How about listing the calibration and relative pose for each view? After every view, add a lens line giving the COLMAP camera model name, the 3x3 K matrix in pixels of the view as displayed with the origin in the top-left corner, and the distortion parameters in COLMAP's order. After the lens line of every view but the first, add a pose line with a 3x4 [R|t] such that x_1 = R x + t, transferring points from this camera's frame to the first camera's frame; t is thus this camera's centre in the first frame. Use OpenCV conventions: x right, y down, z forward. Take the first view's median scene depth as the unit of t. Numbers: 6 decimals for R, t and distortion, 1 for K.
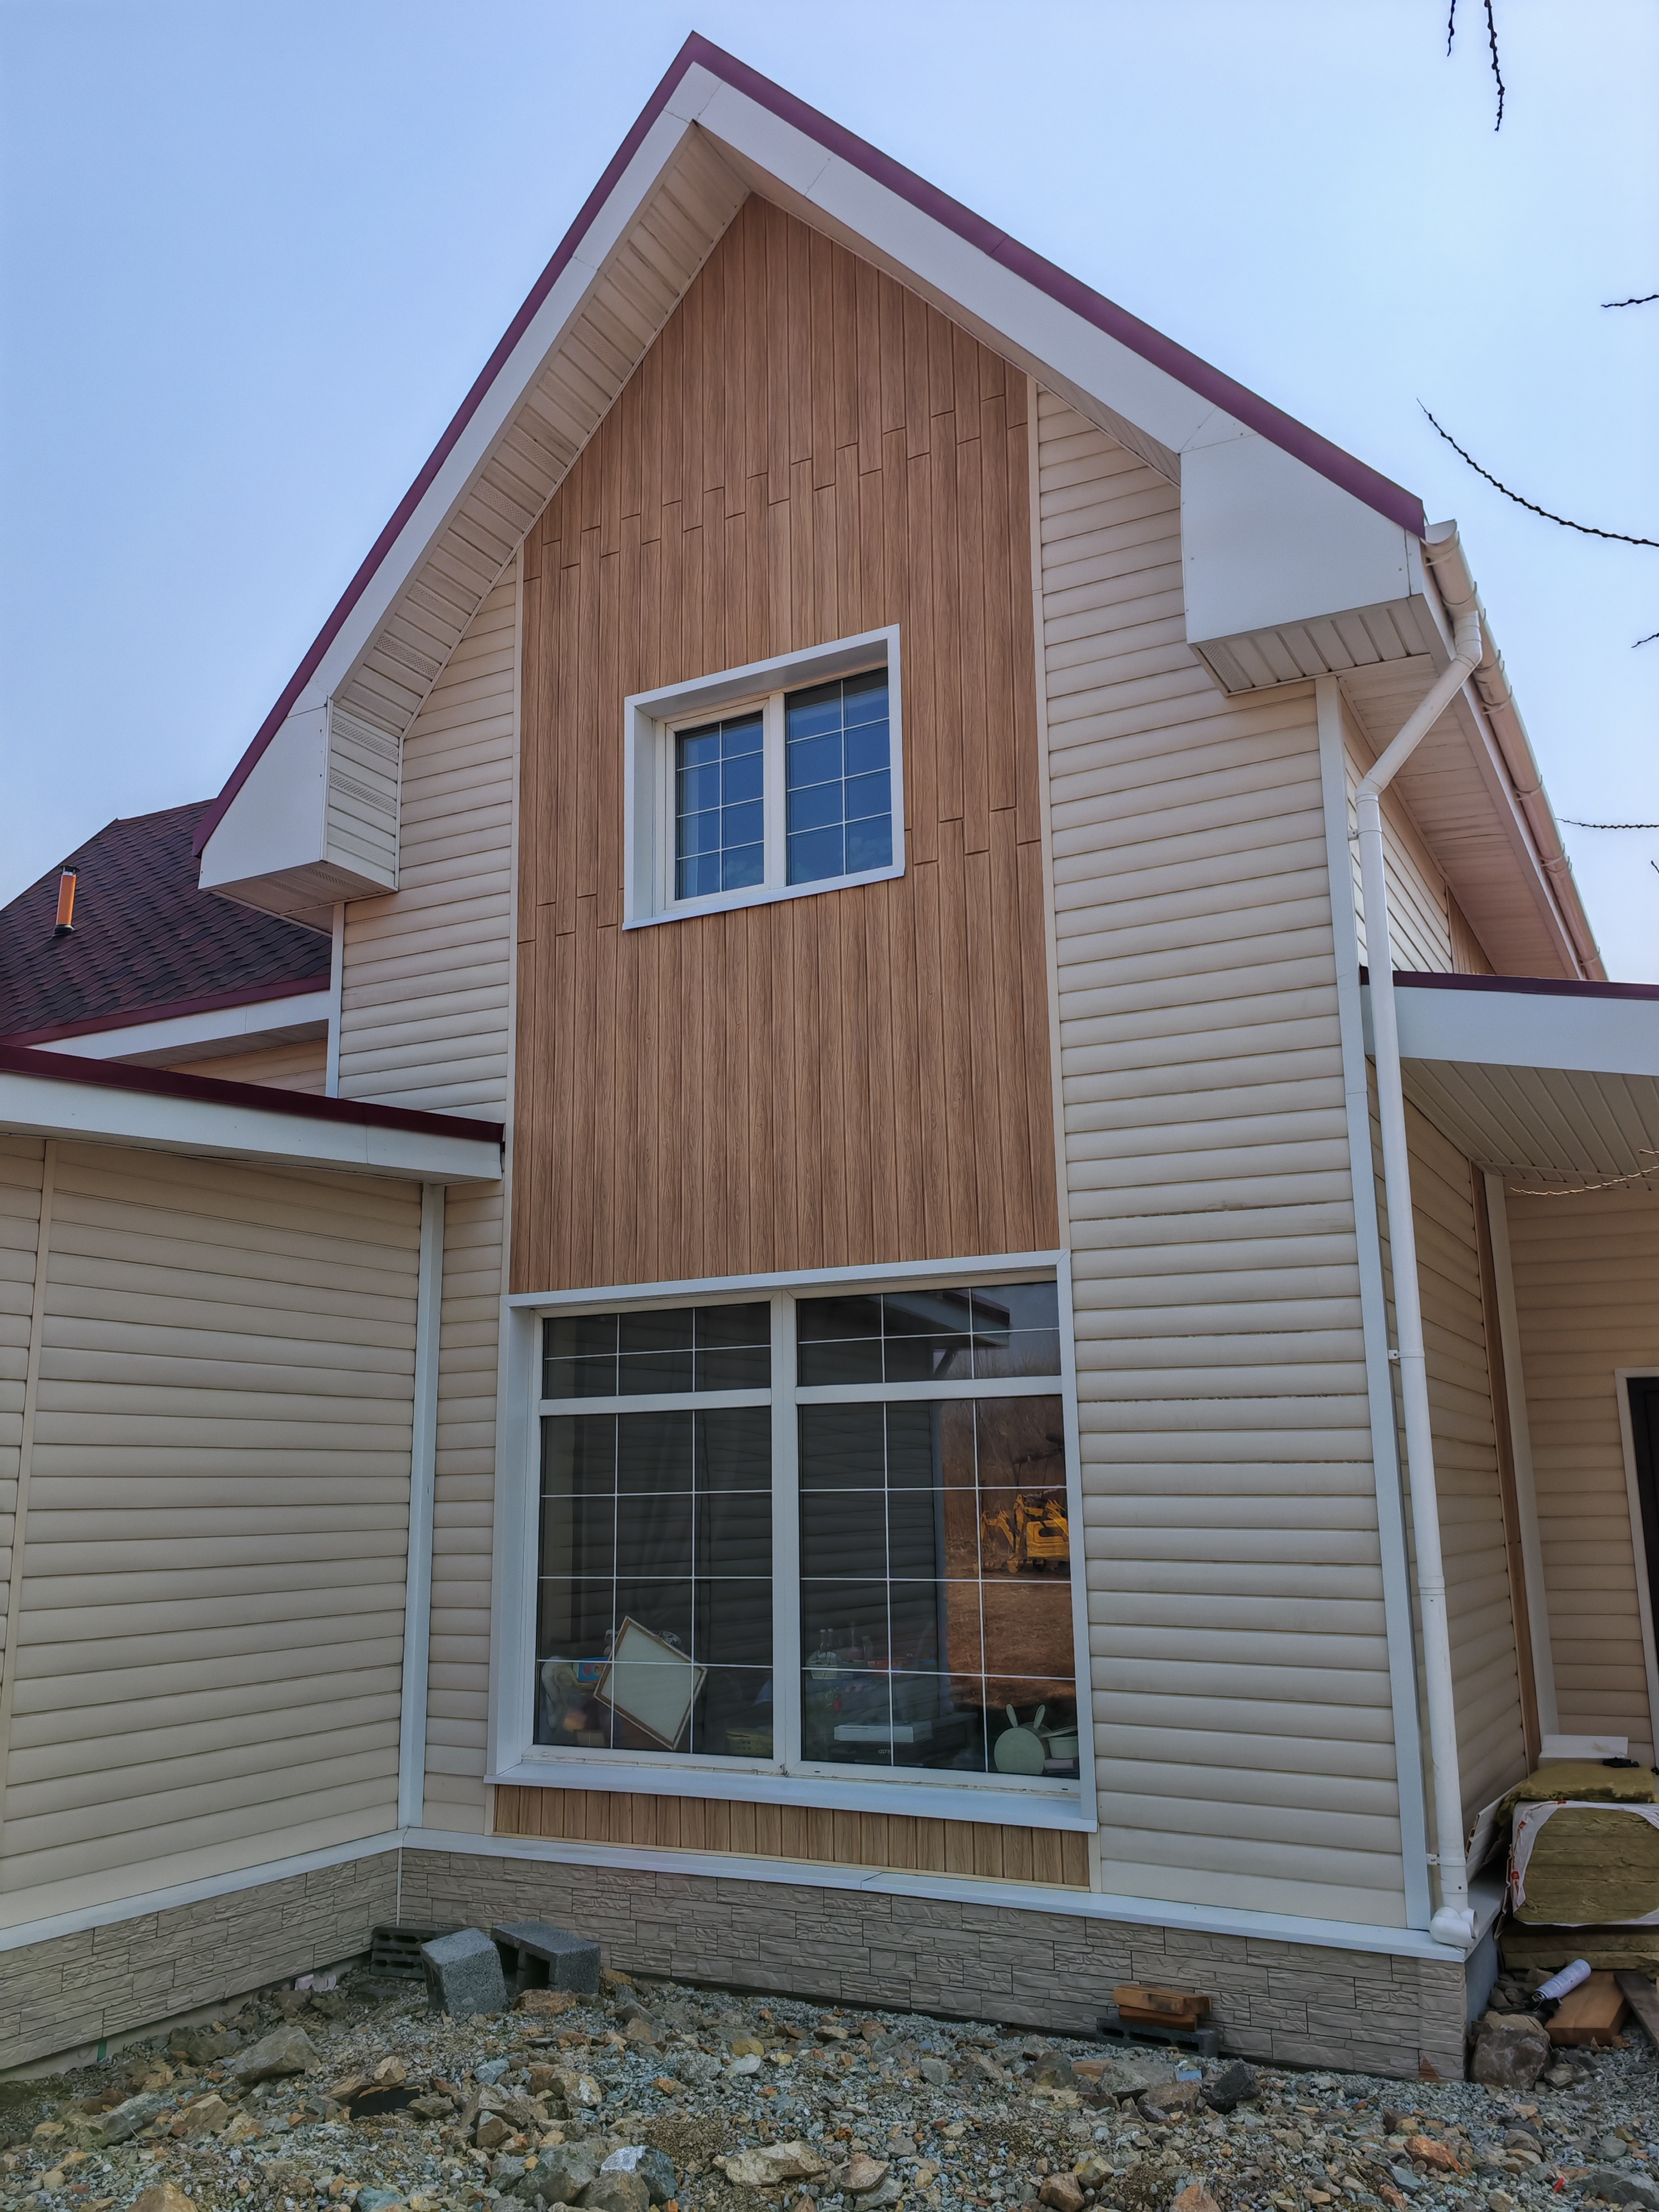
lens RADIAL K [[1742.1, 0, 829.5], [0, 1742.1, 1106.0], [0, 0, 1]] dist [0.106280, -0.145136]
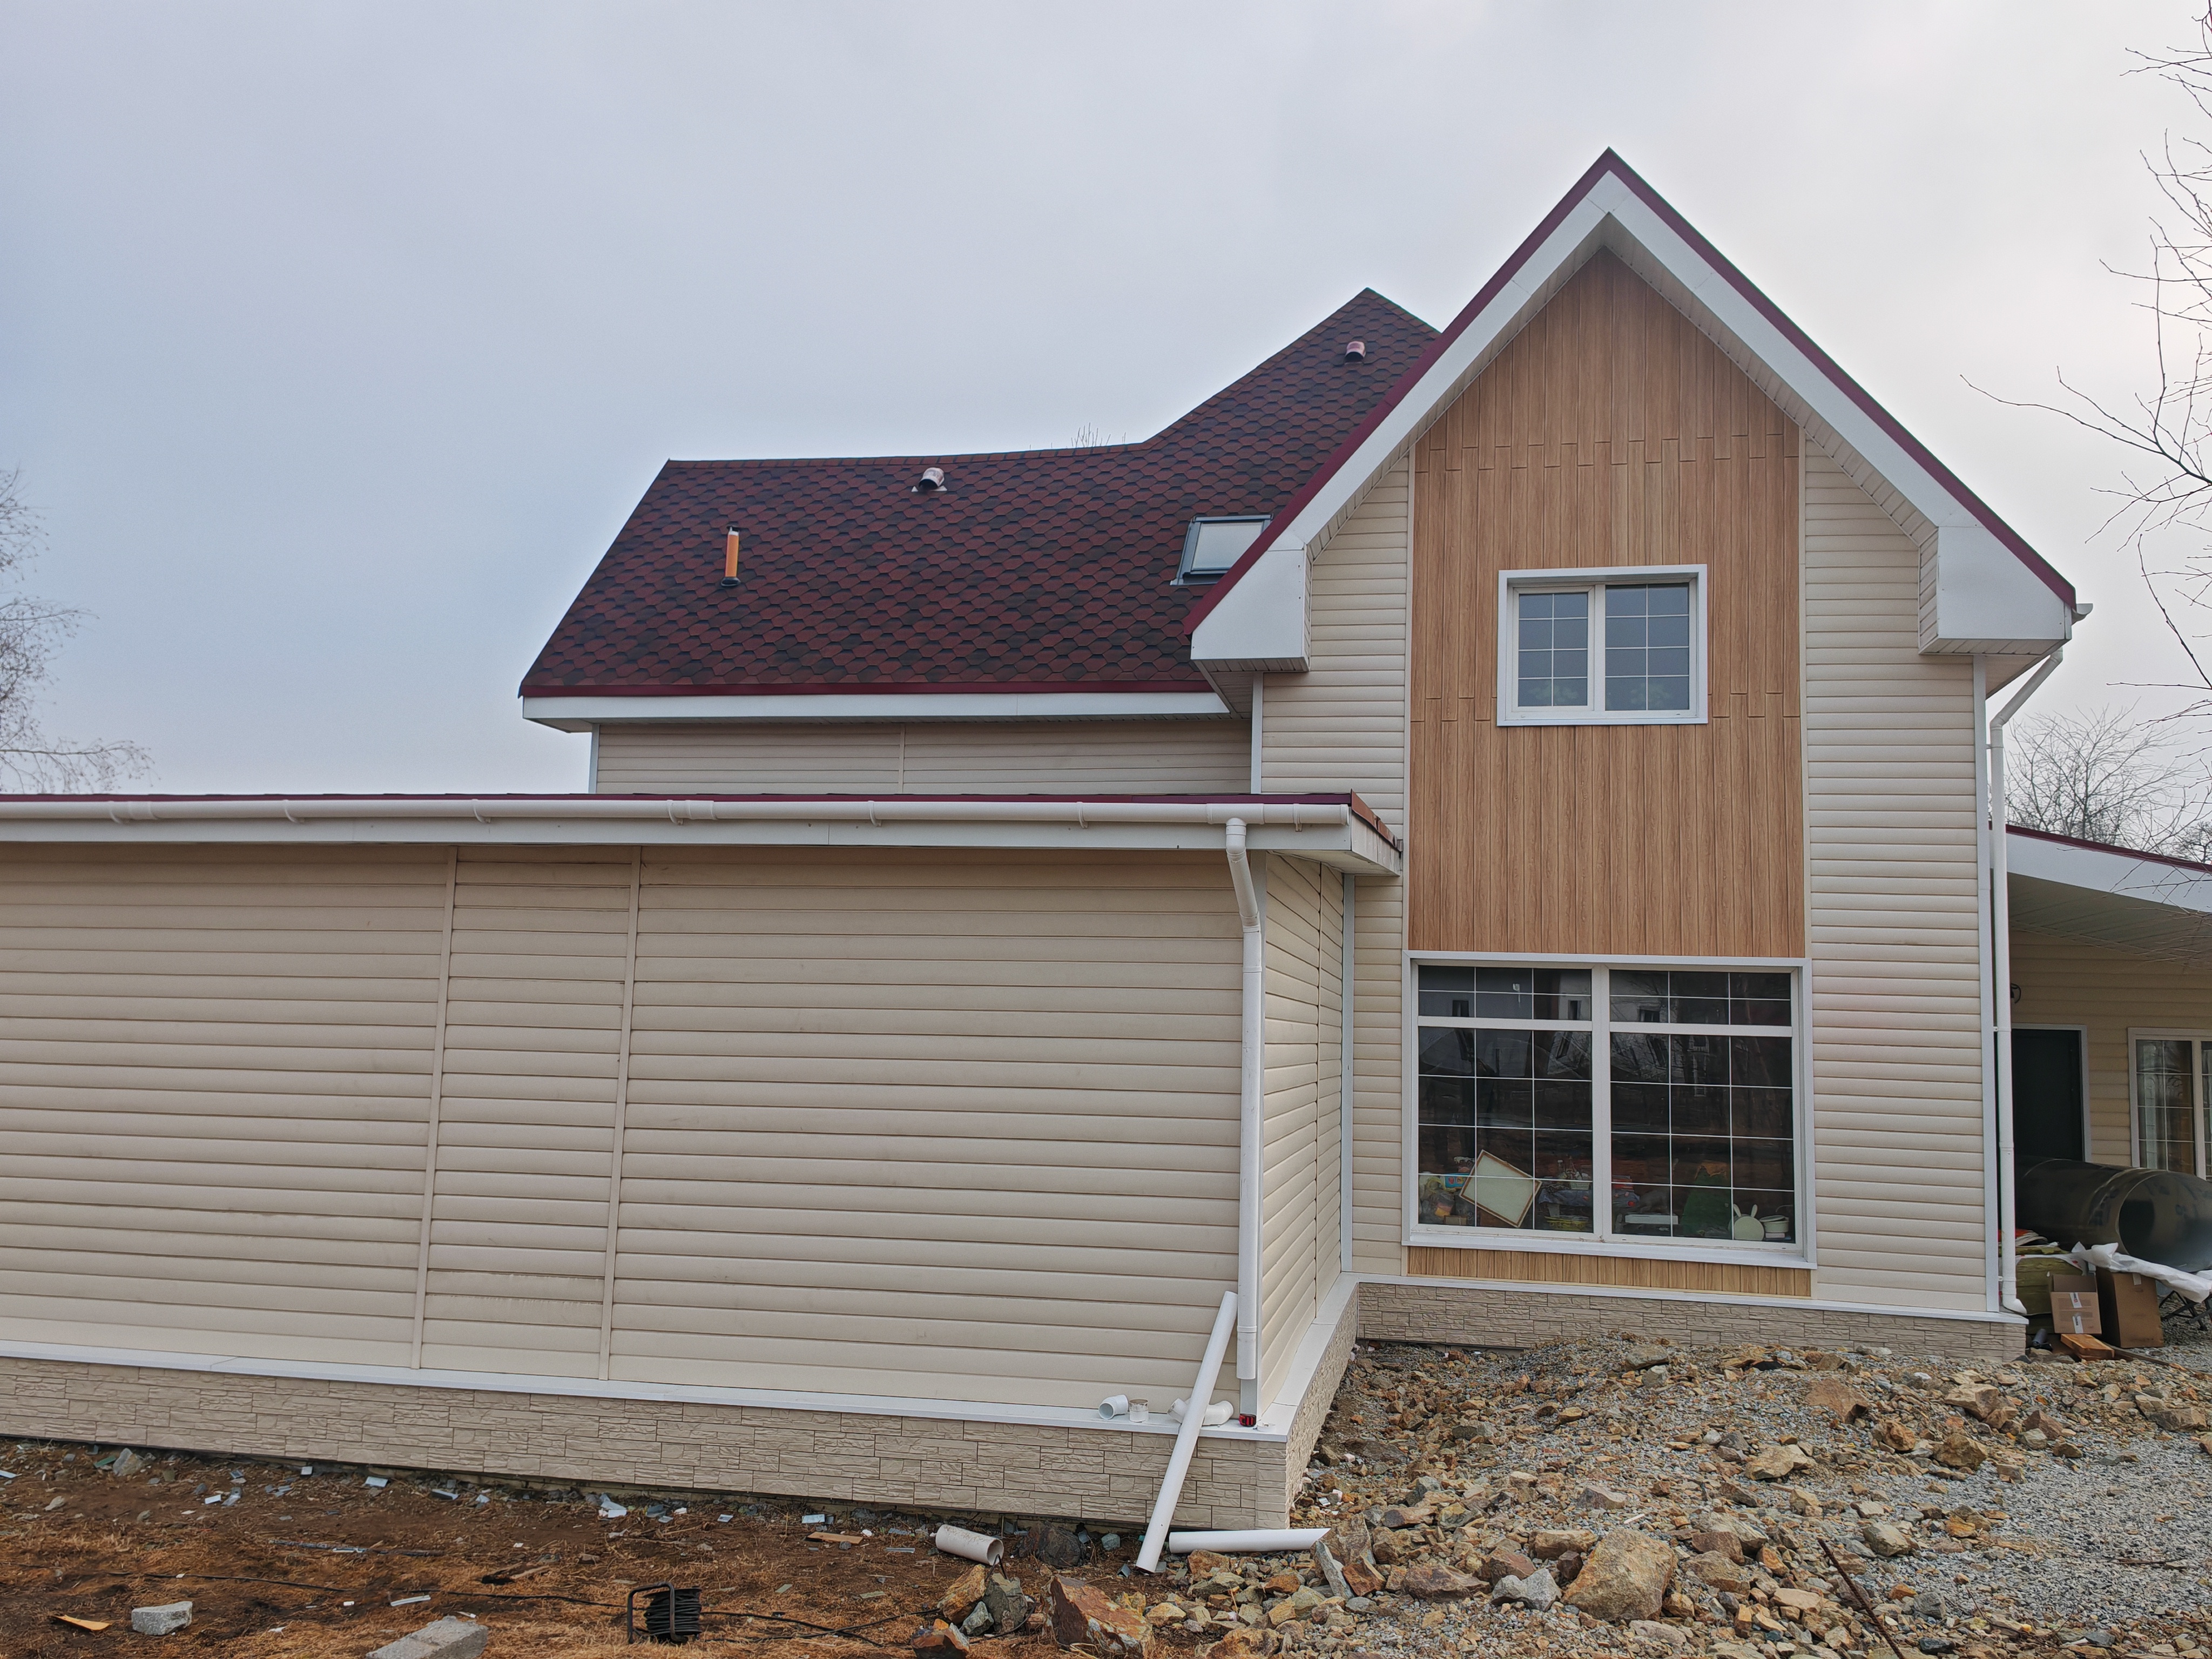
lens RADIAL K [[1742.1, 0, 1106.0], [0, 1742.1, 829.5], [0, 0, 1]] dist [0.106280, -0.145136]
pose [[0.953040, 0.070891, 0.294430, -0.970691], [-0.101924, 0.990583, 0.091413, -0.124015], [-0.285177, -0.117130, 0.951291, -0.438387]]
